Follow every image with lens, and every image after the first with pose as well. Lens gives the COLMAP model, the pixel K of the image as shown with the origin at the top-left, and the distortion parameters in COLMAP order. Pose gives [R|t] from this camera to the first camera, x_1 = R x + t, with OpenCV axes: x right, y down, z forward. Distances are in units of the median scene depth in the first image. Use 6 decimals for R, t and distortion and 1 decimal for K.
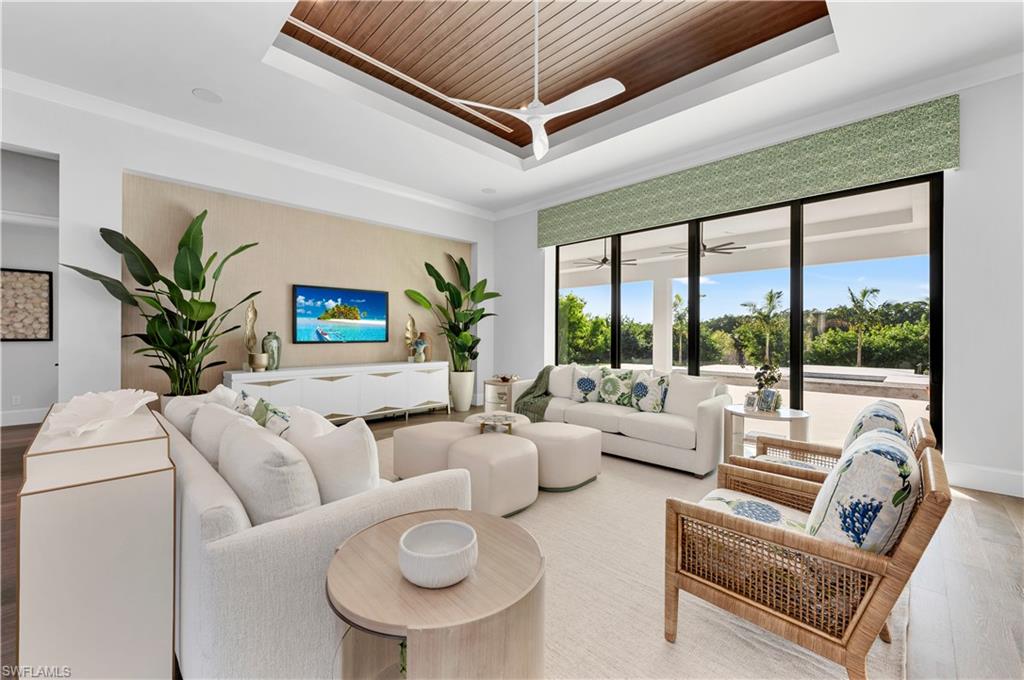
lens RADIAL K [[407.2, 0, 512.5], [0, 407.2, 336.2], [0, 0, 1]] dist [-0.000037, -0.000041]
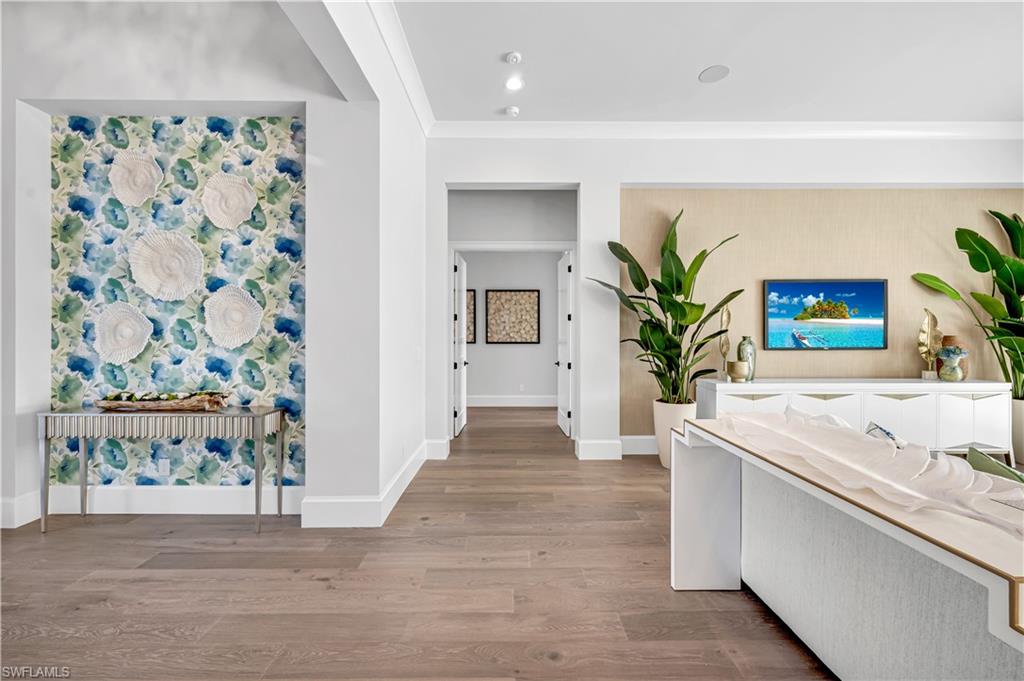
lens RADIAL K [[407.2, 0, 512.5], [0, 407.2, 336.7], [0, 0, 1]] dist [-0.000037, -0.000041]
pose [[0.713996, -0.003354, -0.700141, -0.311747], [-0.000167, 0.999988, -0.004961, -0.004704], [0.700150, 0.003659, 0.713987, 0.035003]]
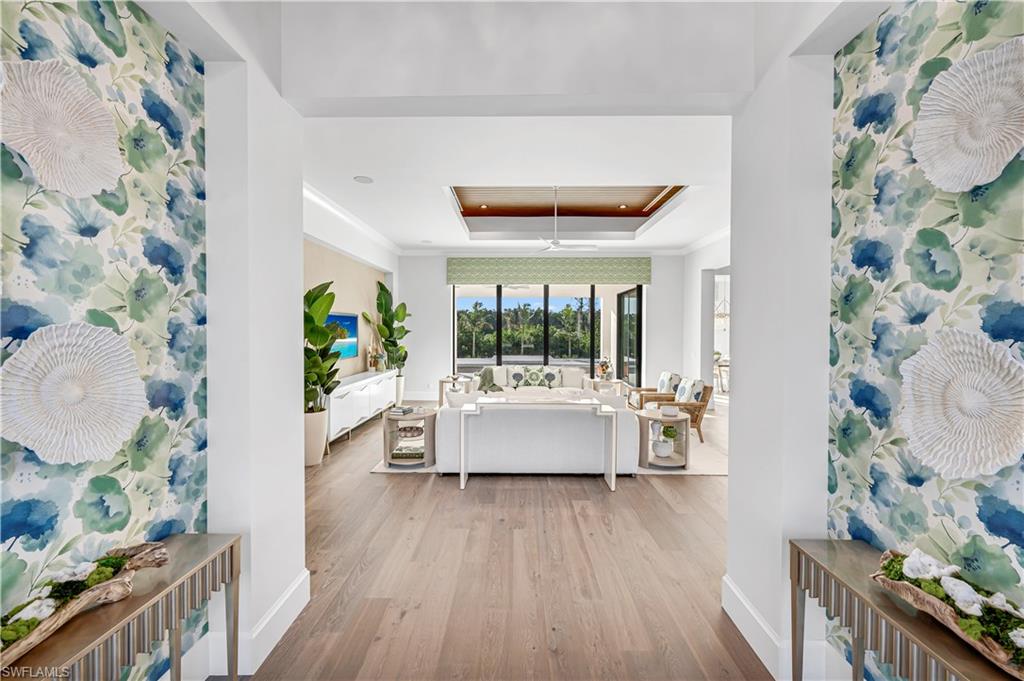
lens RADIAL K [[407.2, 0, 512.5], [0, 407.2, 336.7], [0, 0, 1]] dist [-0.000037, -0.000041]
pose [[0.721970, -0.009631, 0.691858, -0.929459], [-0.002203, 0.999866, 0.016218, -0.072232], [-0.691921, -0.013234, 0.721852, -0.213757]]
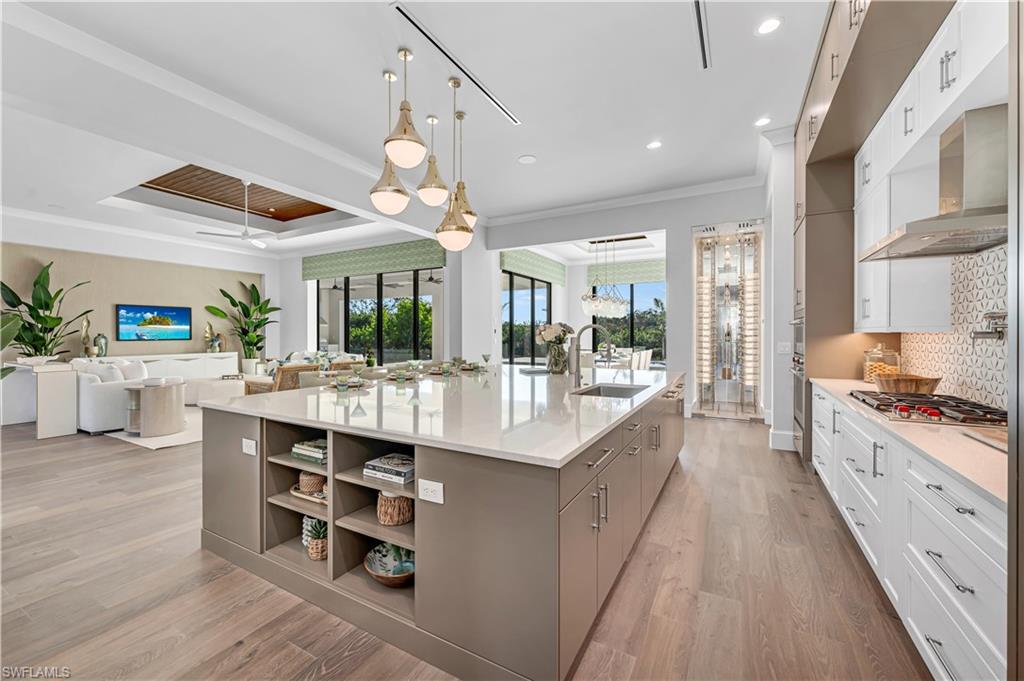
lens RADIAL K [[407.2, 0, 512.5], [0, 407.2, 336.7], [0, 0, 1]] dist [-0.000037, -0.000041]
pose [[0.963743, -0.006172, 0.266760, 0.528023], [0.005338, 0.999978, 0.003850, 0.003693], [-0.266778, -0.002286, 0.963755, -0.948866]]
